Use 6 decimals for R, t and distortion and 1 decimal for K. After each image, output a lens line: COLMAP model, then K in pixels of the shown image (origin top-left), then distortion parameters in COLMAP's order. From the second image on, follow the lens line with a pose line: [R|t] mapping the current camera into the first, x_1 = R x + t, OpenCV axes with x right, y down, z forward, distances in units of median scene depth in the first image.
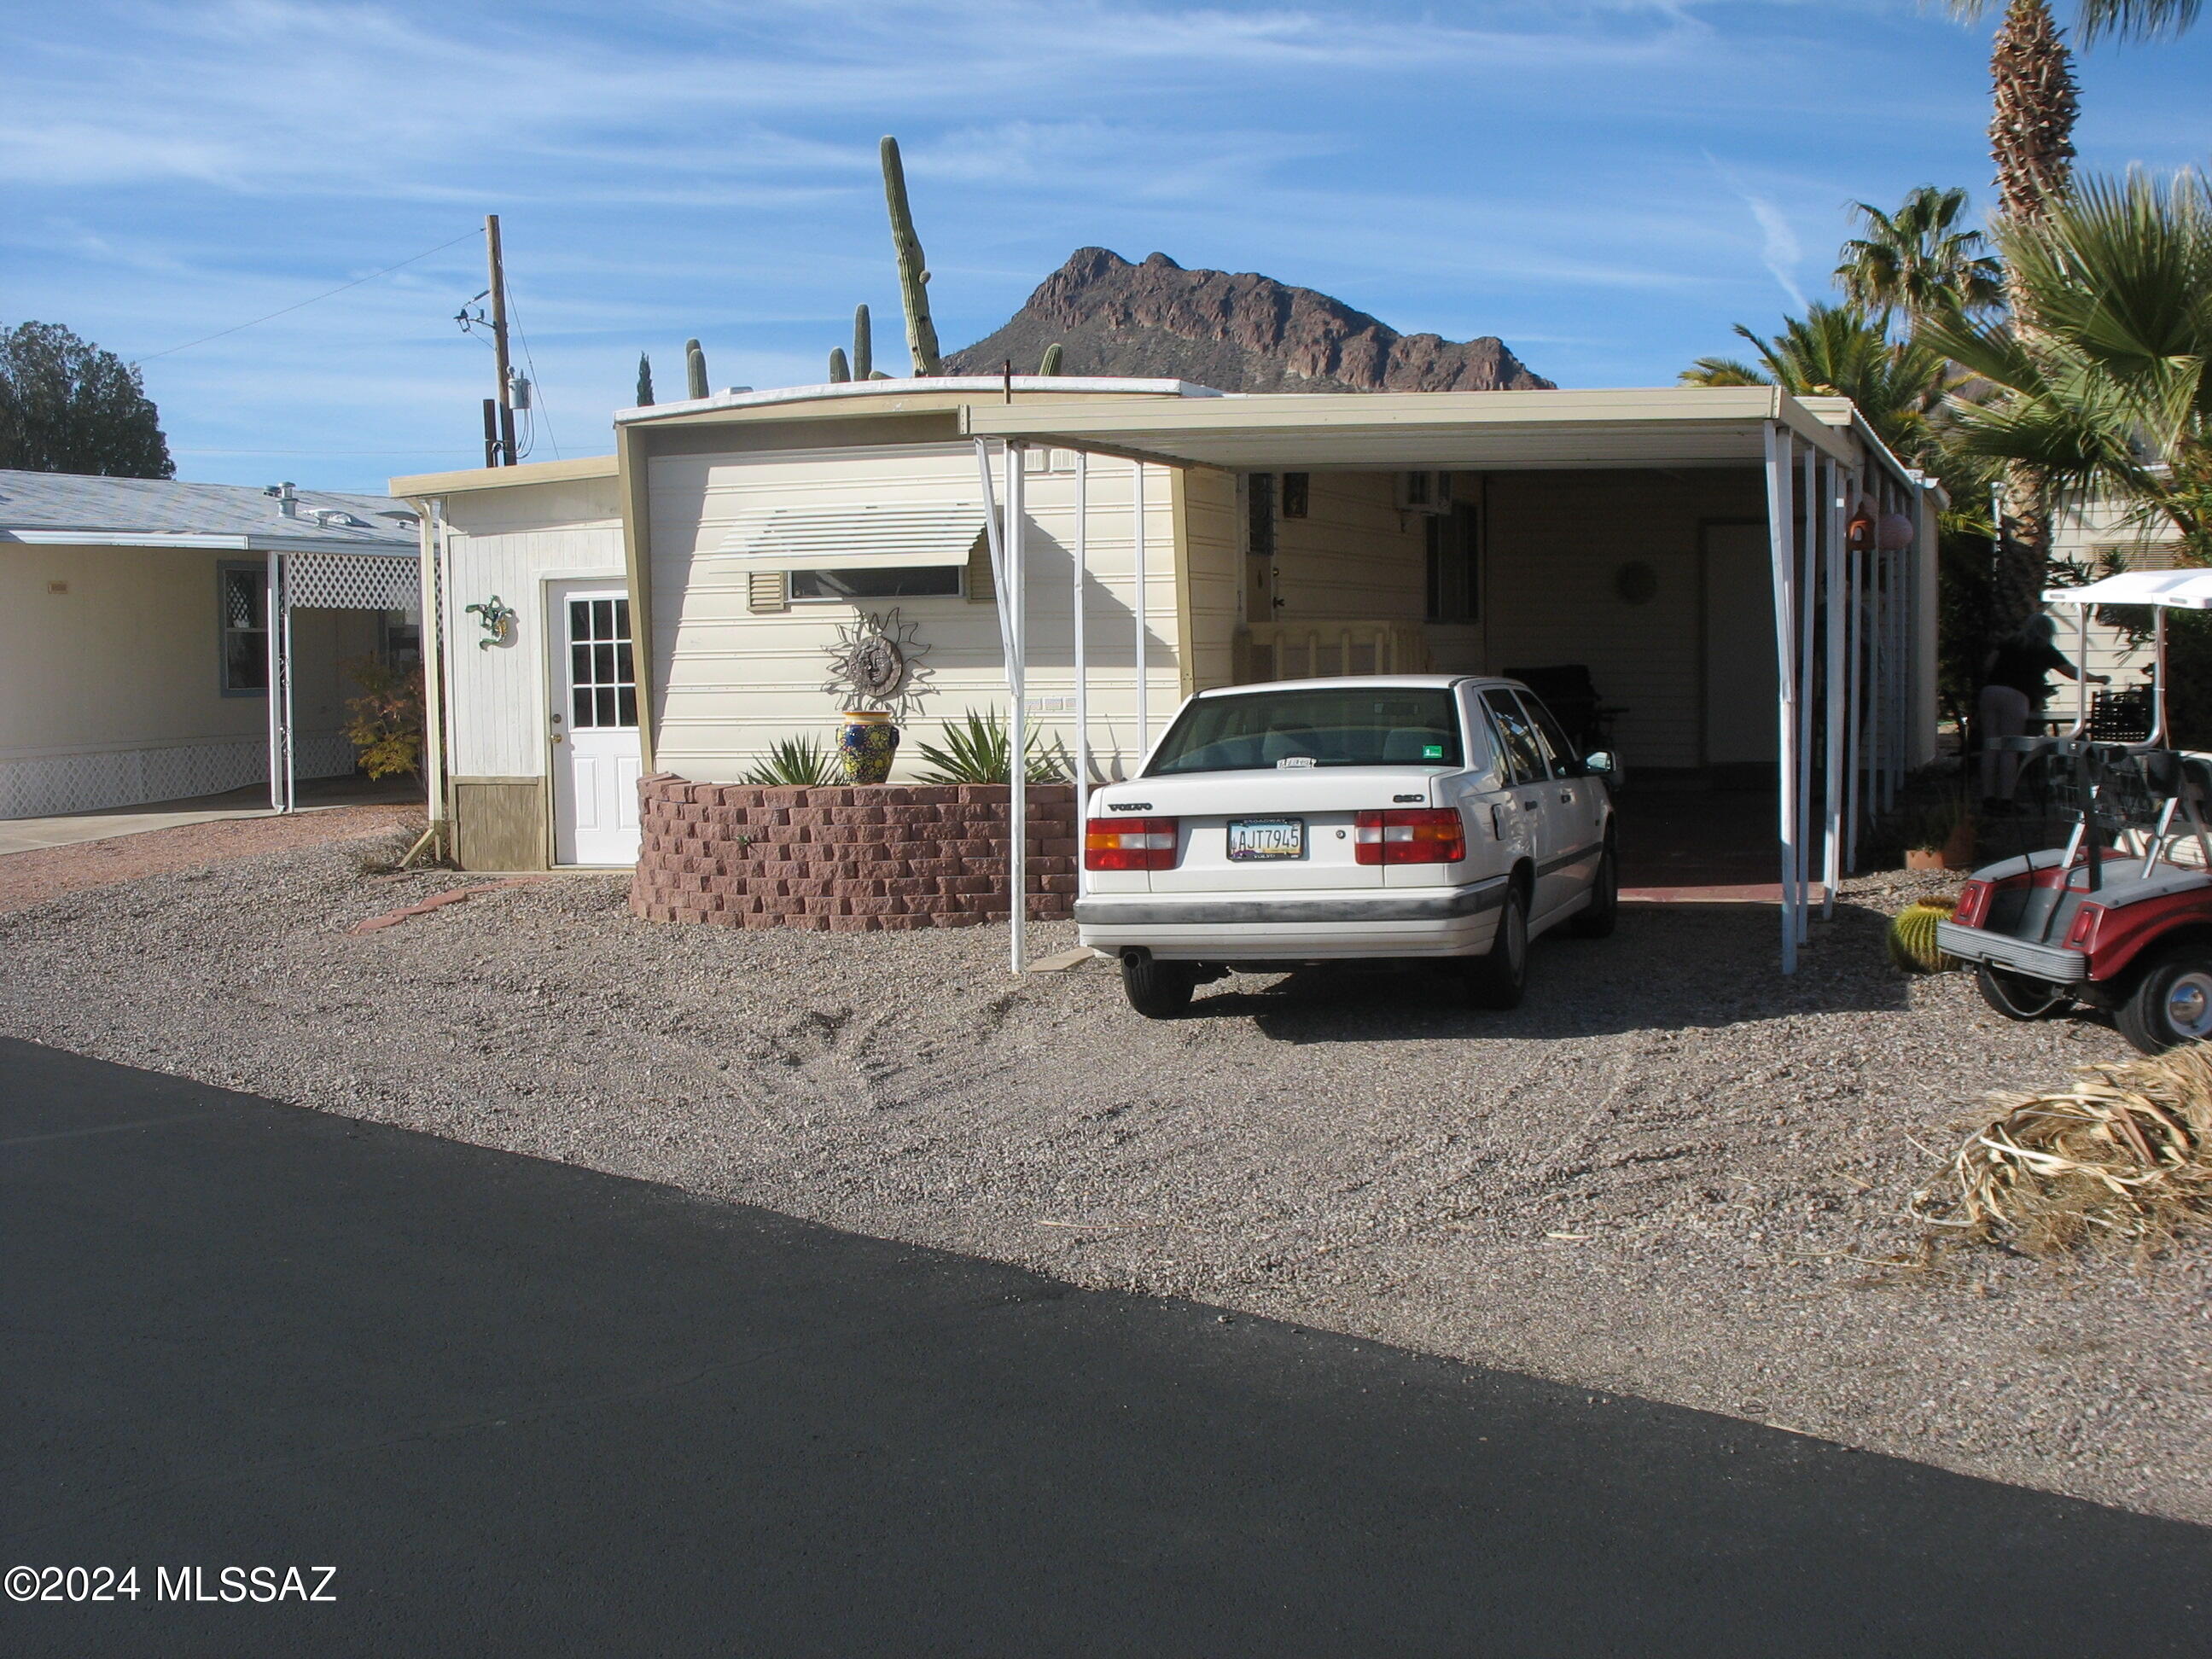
lens RADIAL K [[2623.0, 0, 1106.0], [0, 2623.0, 829.5], [0, 0, 1]] dist [-0.000837, 0.001042]
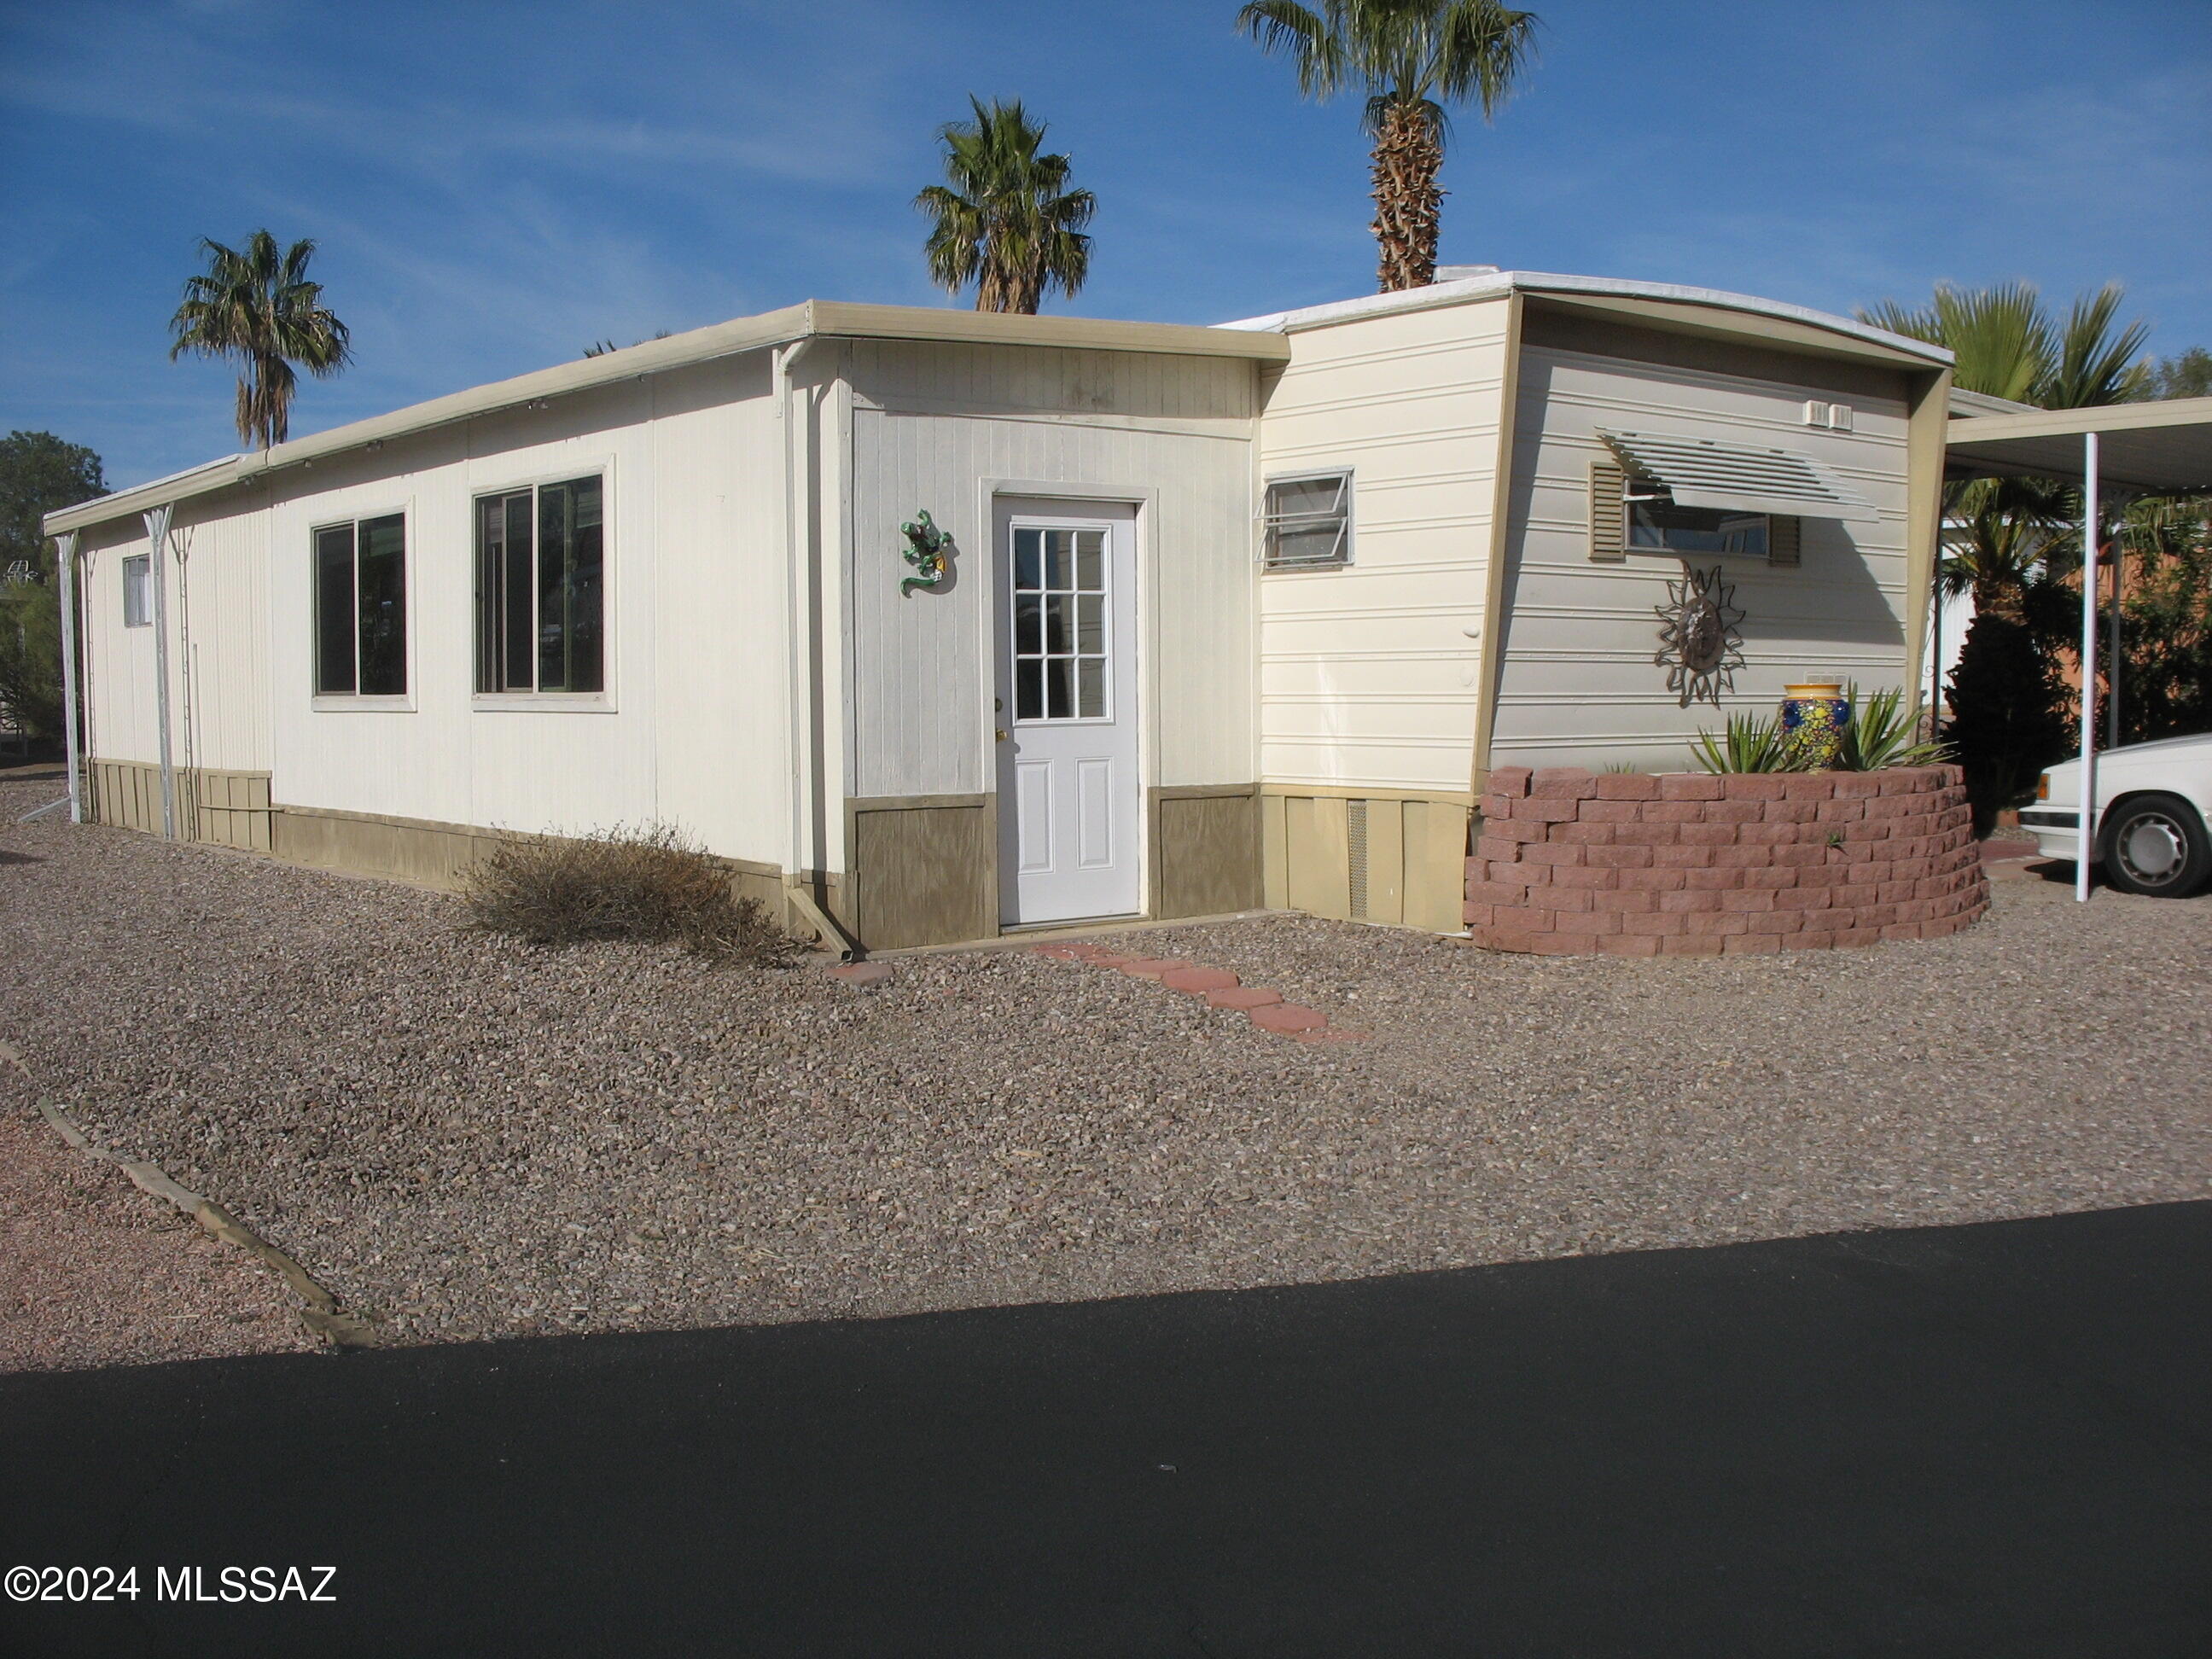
lens RADIAL K [[2277.0, 0, 1106.0], [0, 2277.0, 829.5], [0, 0, 1]] dist [-0.105932, 0.012870]
pose [[0.491591, -0.041262, 0.869848, -0.697360], [0.054879, 0.998359, 0.016343, -0.019061], [-0.869095, 0.039702, 0.493048, 0.699758]]
